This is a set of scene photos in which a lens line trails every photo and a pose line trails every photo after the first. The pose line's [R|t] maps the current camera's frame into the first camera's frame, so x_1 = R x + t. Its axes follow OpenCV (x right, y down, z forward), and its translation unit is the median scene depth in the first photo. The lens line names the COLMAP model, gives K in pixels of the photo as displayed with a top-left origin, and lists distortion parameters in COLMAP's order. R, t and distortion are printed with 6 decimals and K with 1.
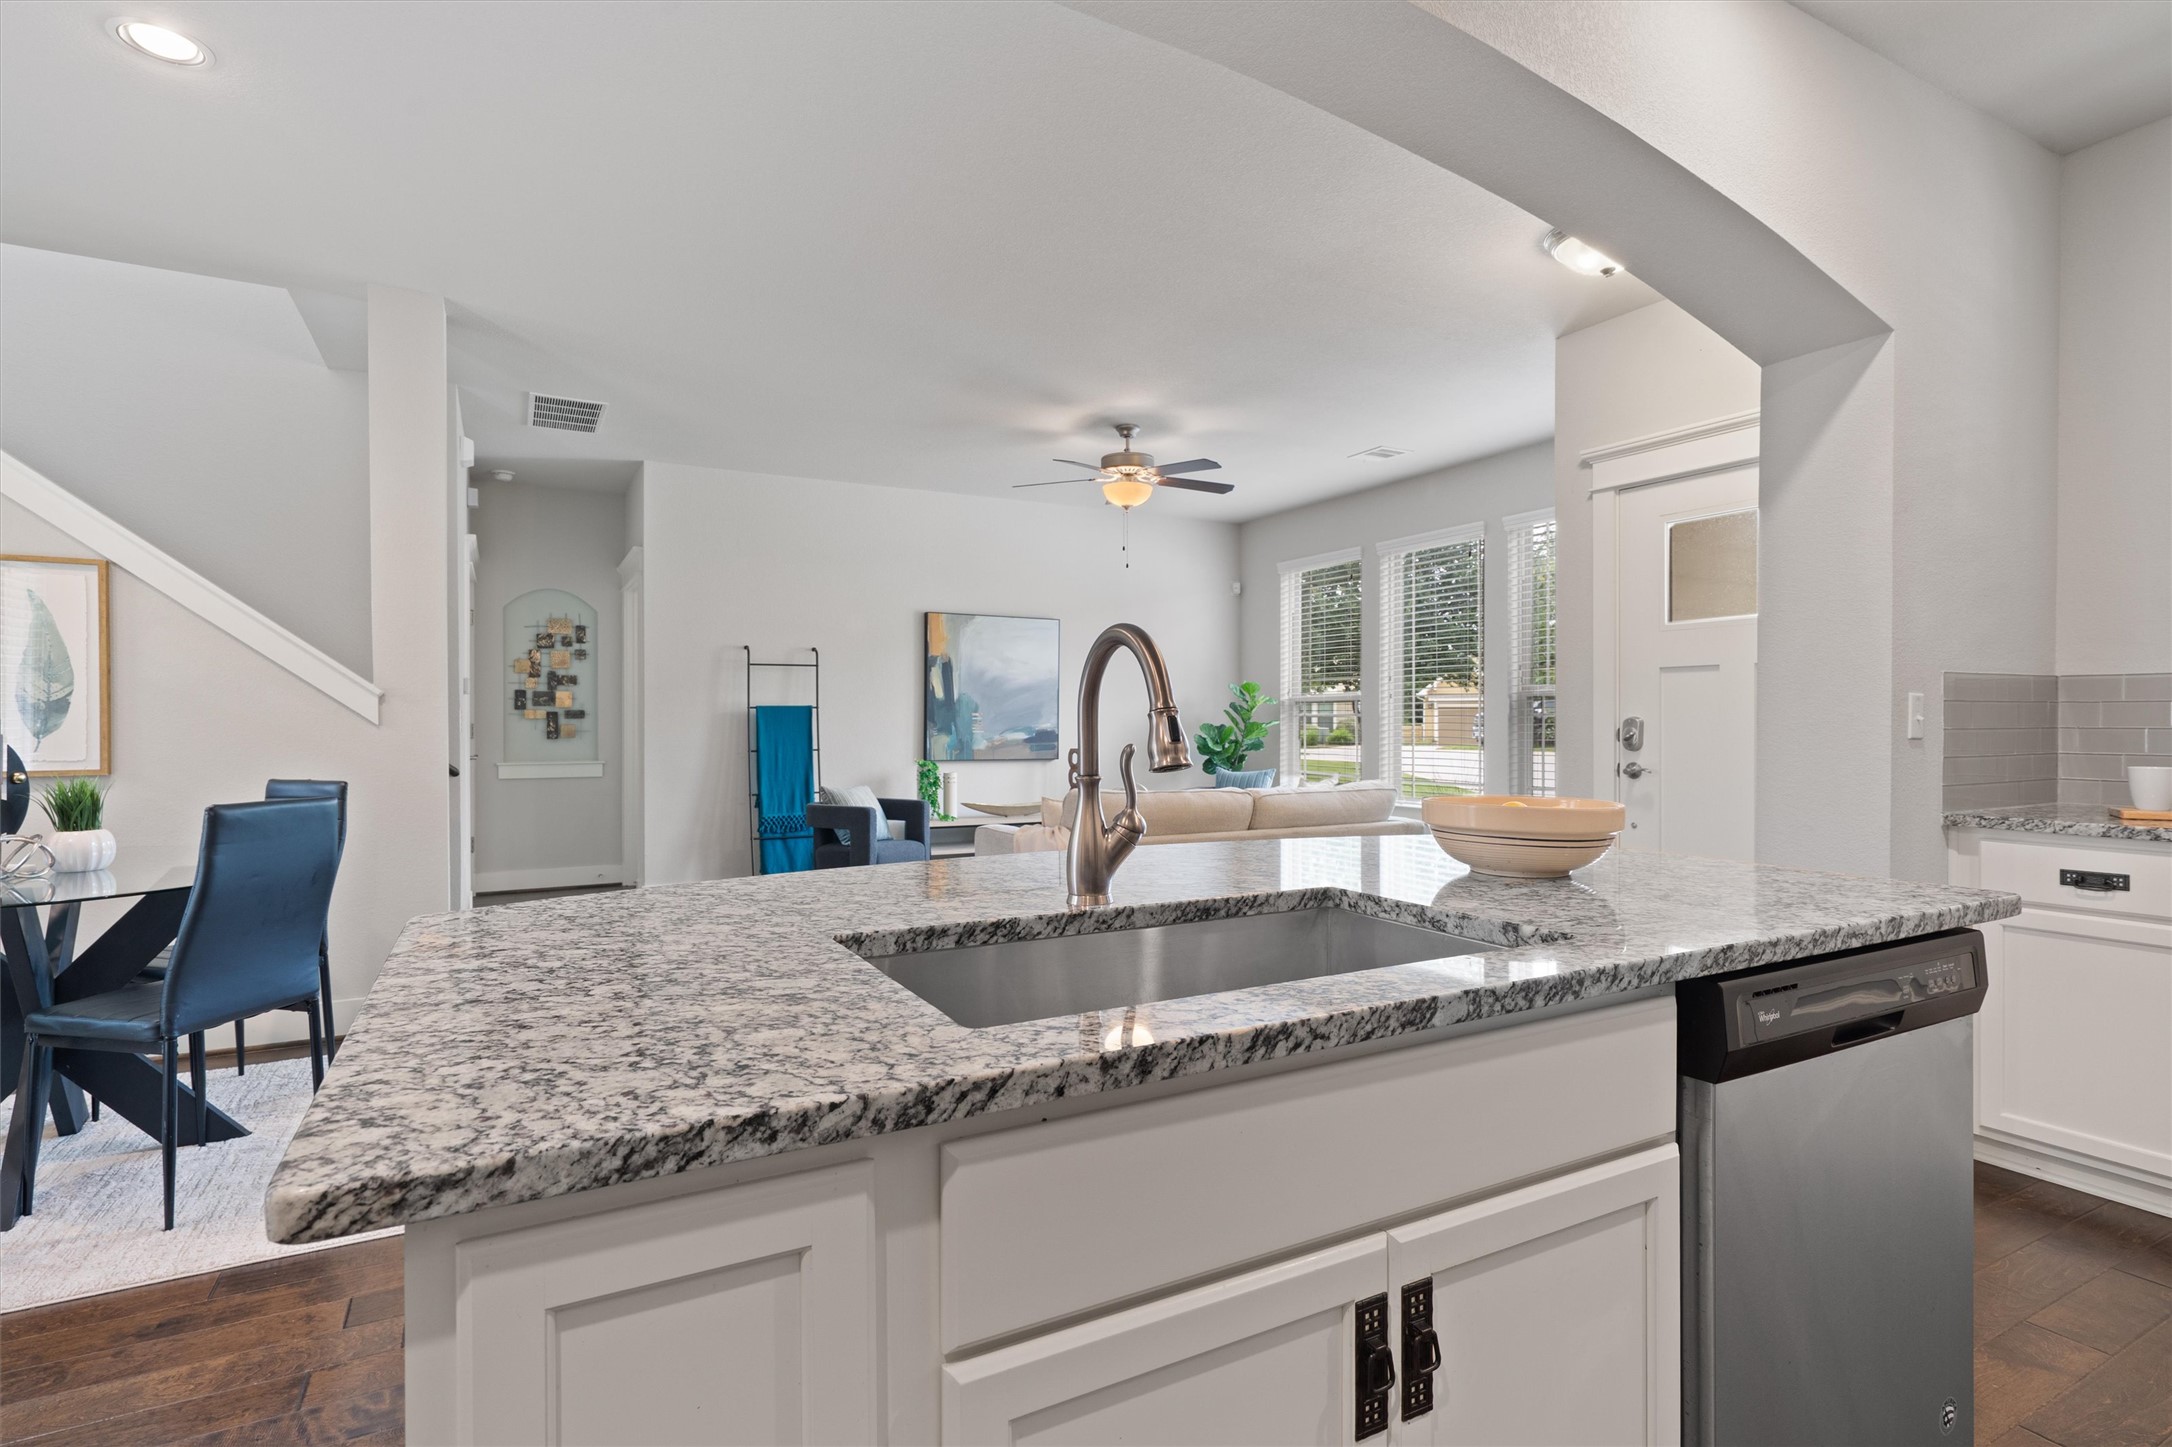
lens RADIAL K [[1056.9, 0, 1077.3], [0, 1056.9, 723.9], [0, 0, 1]] dist [-0.000180, 0.000095]
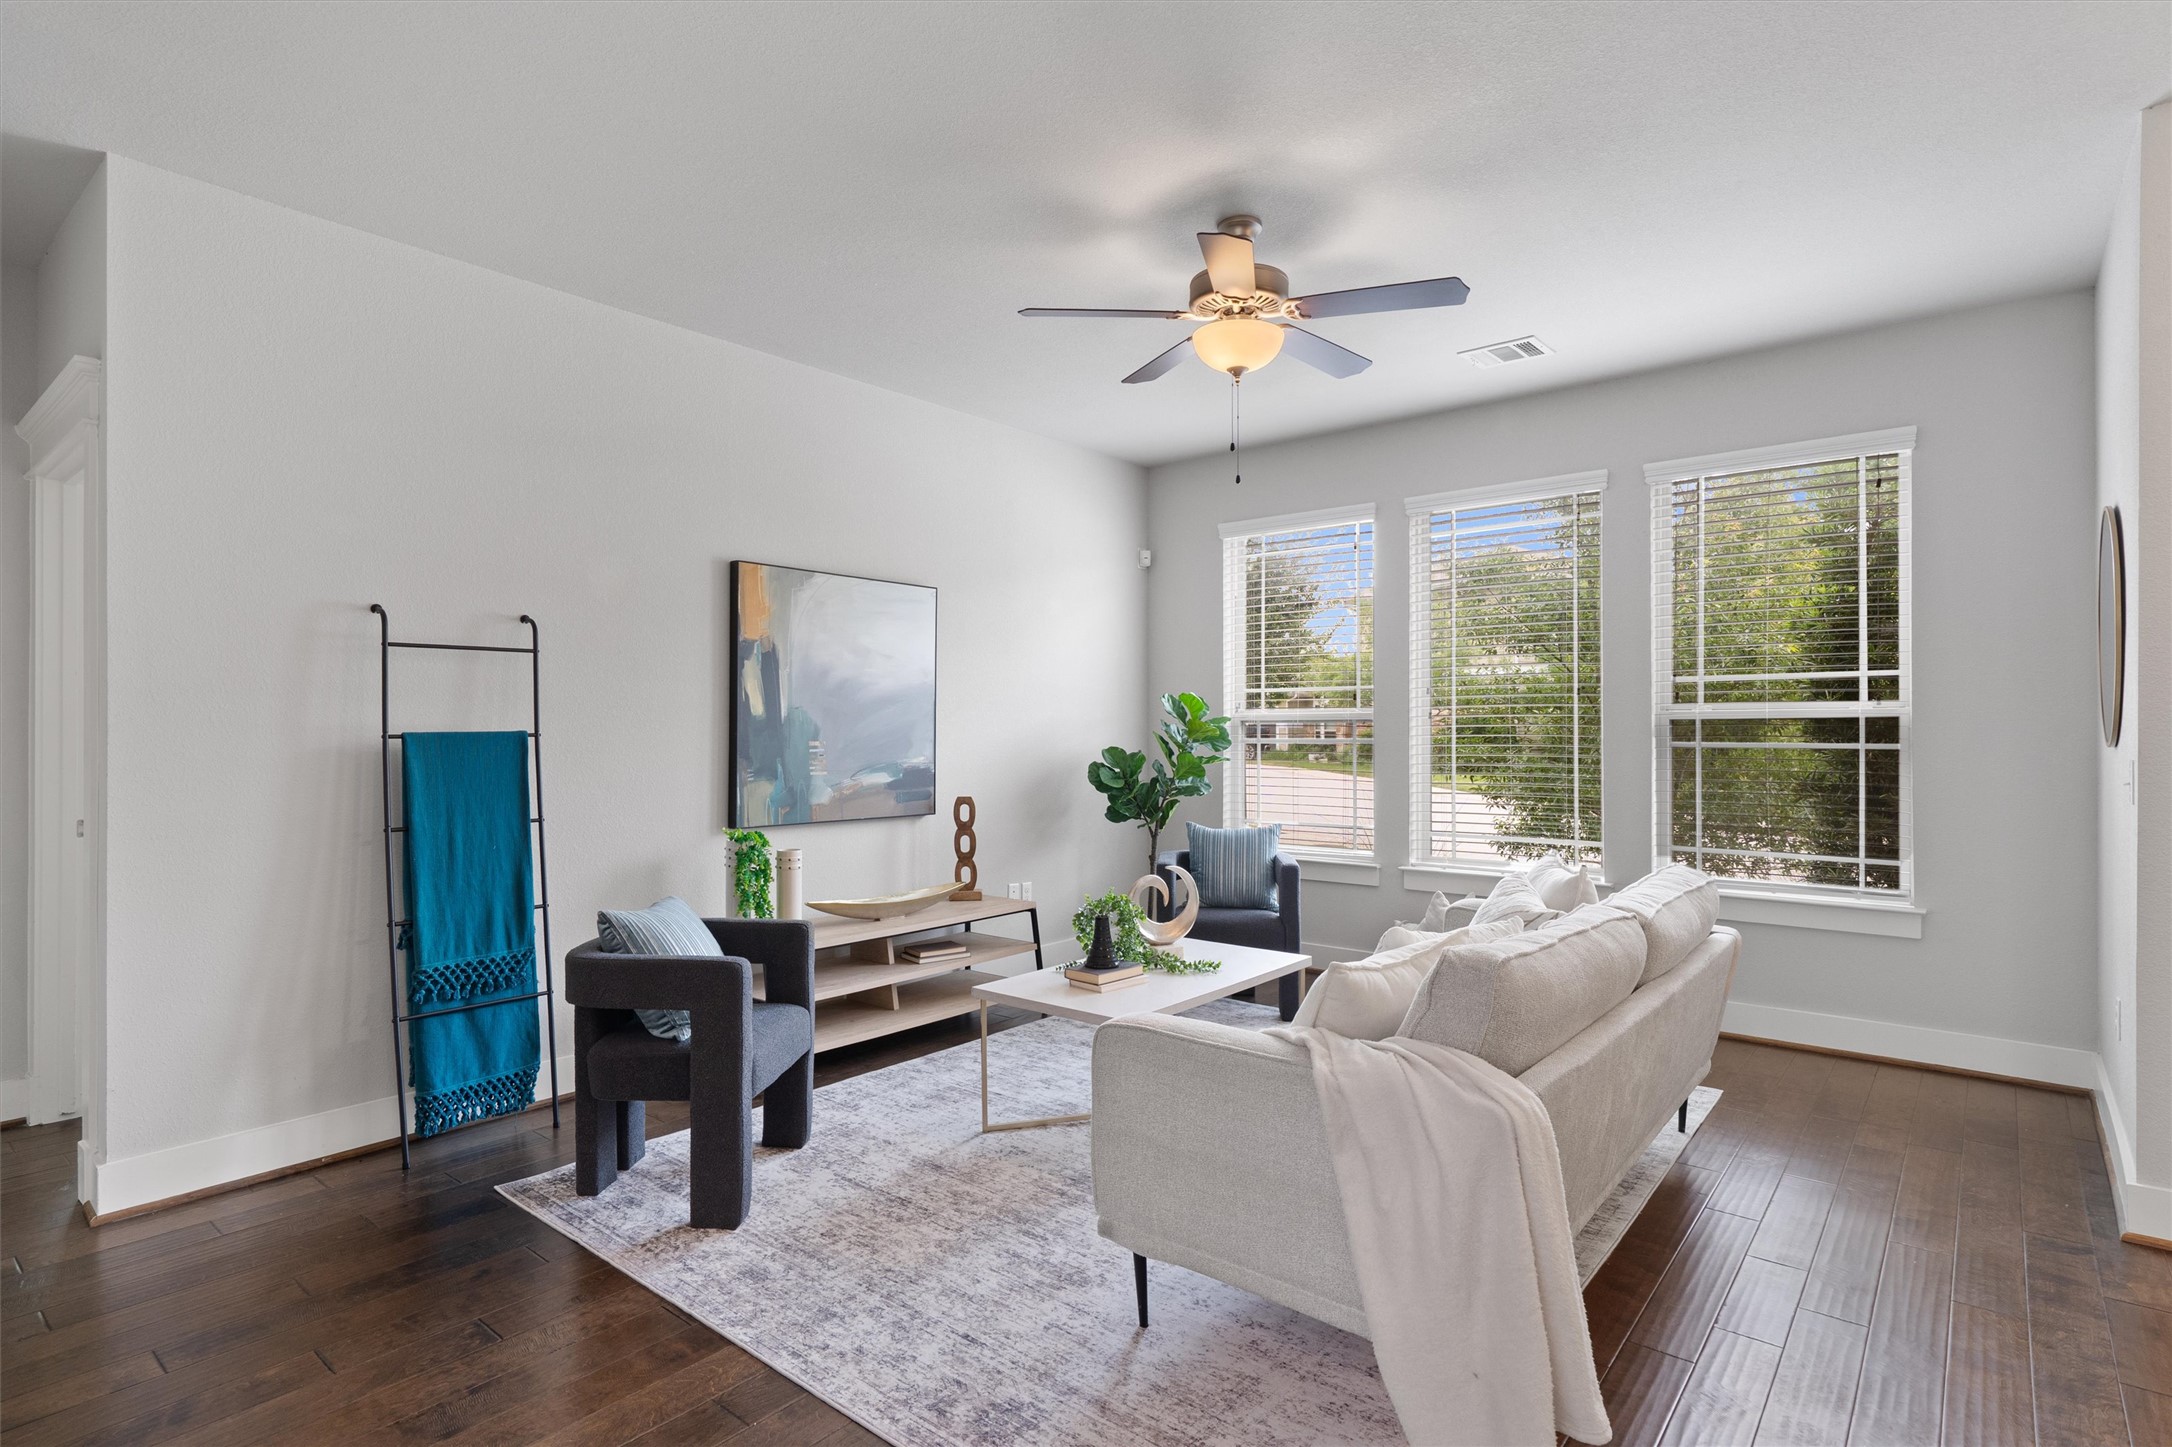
lens RADIAL K [[1096.0, 0, 1079.3], [0, 1096.0, 725.8], [0, 0, 1]] dist [0.002725, 0.000189]
pose [[0.930614, 0.000516, 0.366001, -0.185941], [0.001331, 0.999988, -0.004793, -0.016098], [-0.365999, 0.004948, 0.930602, 0.400964]]
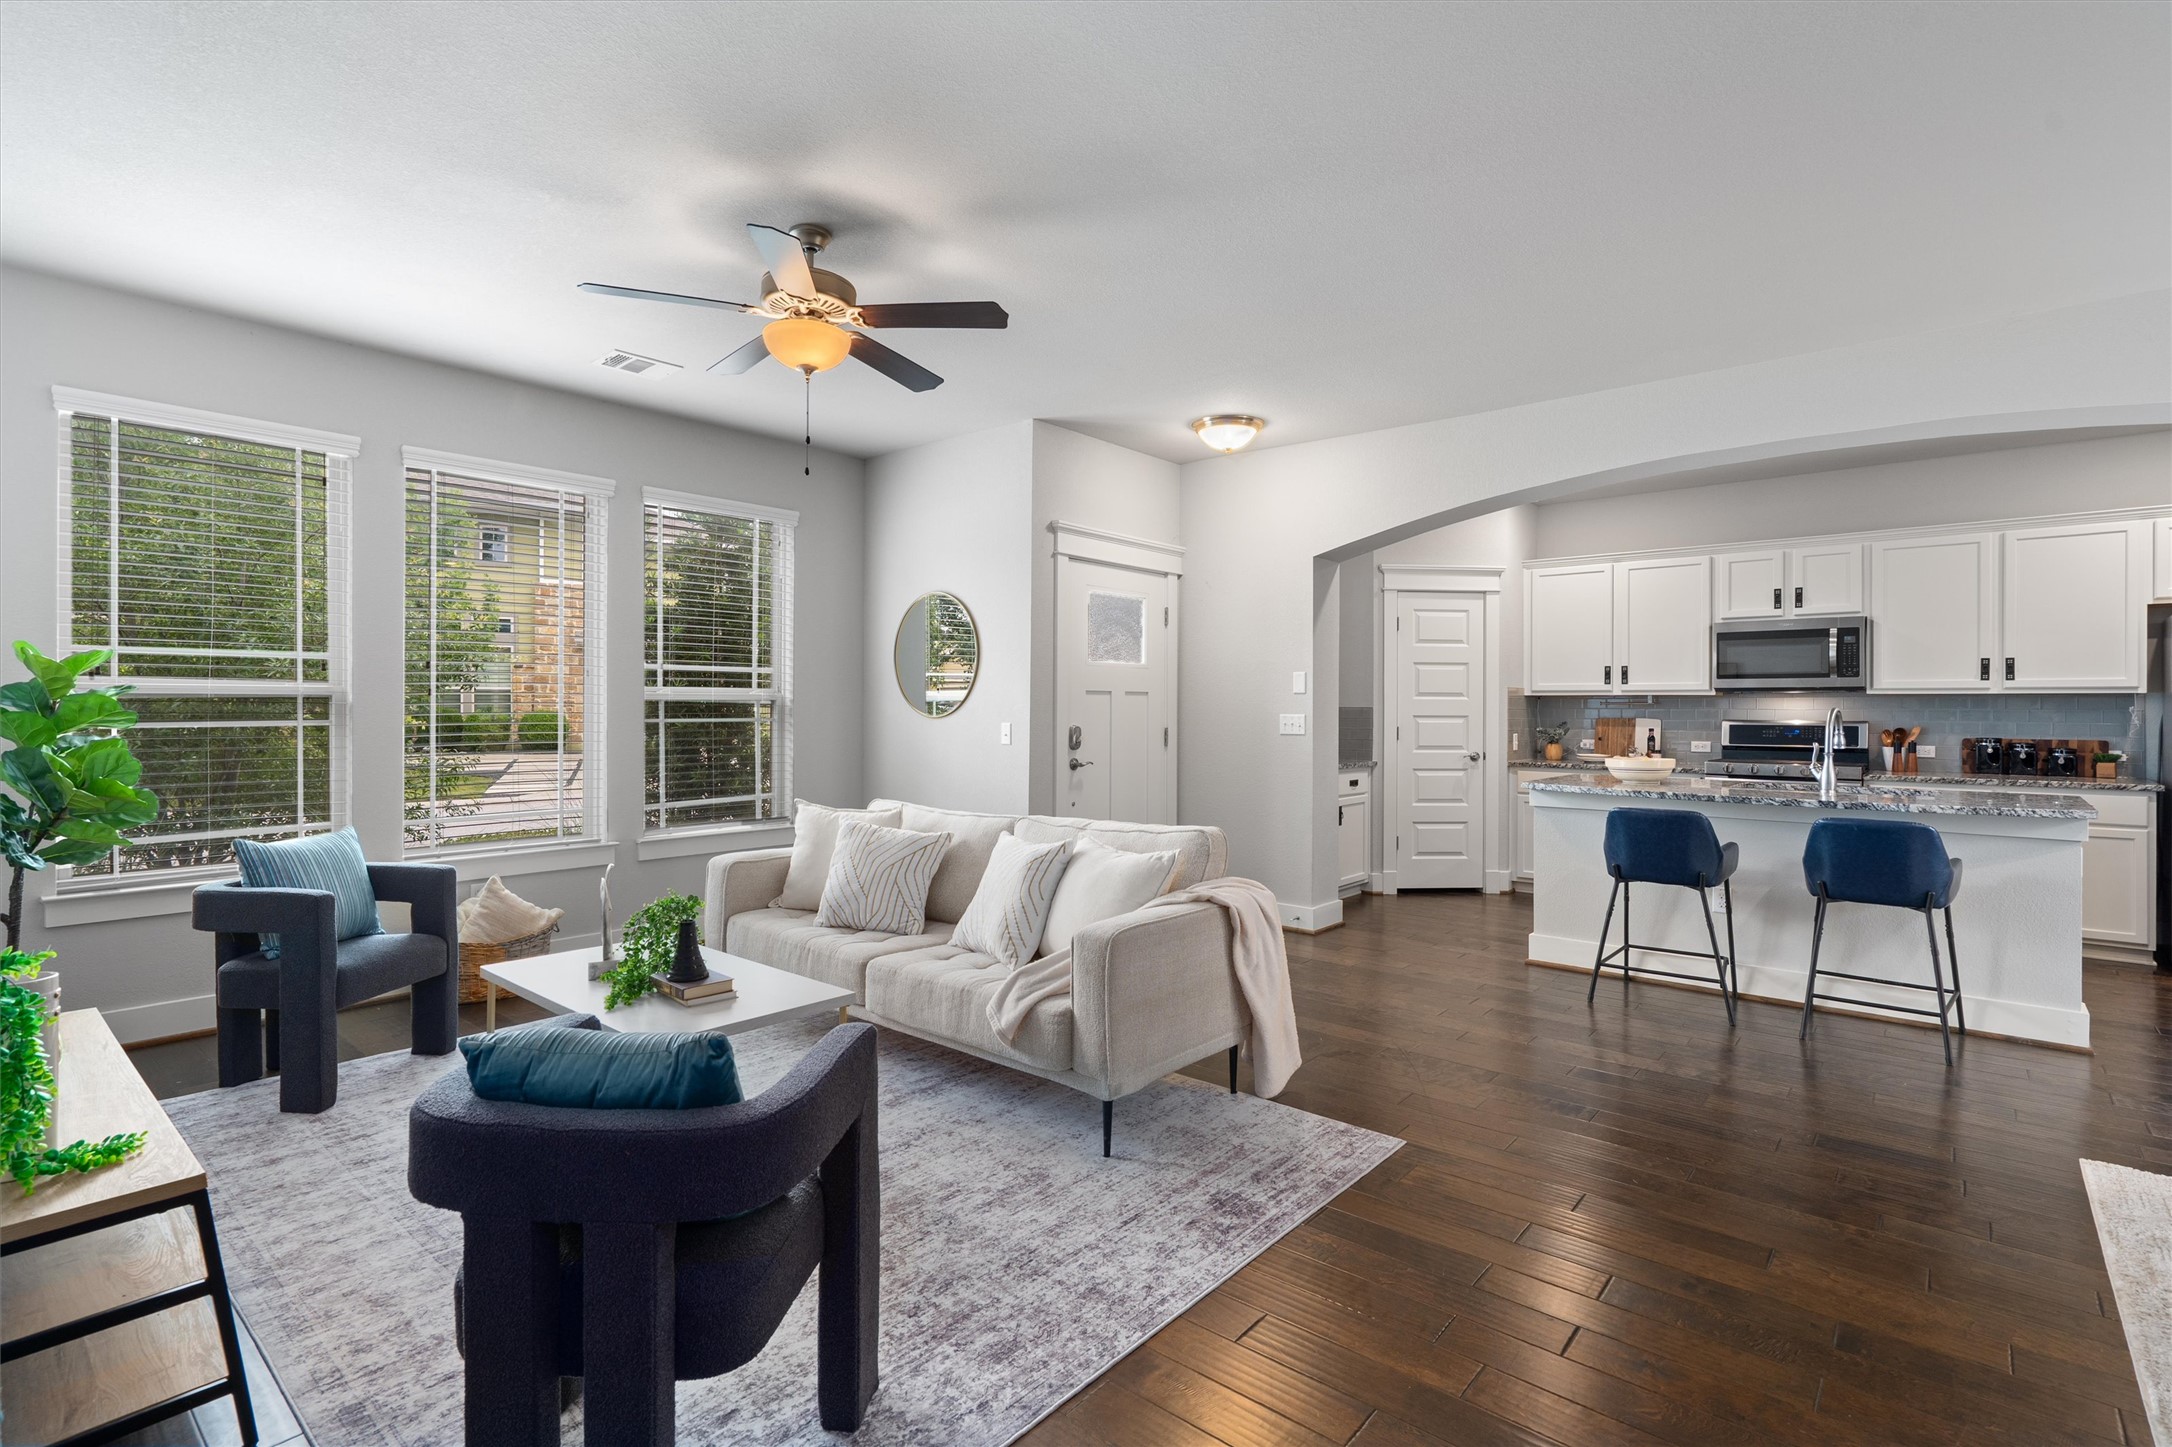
lens RADIAL K [[1022.3, 0, 1078.5], [0, 1022.3, 706.8], [0, 0, 1]] dist [-0.002230, -0.000296]
pose [[-0.346810, 0.000691, 0.937935, -0.416286], [-0.001070, 0.999999, -0.001133, -0.016601], [-0.937935, -0.001396, -0.346808, 0.834966]]
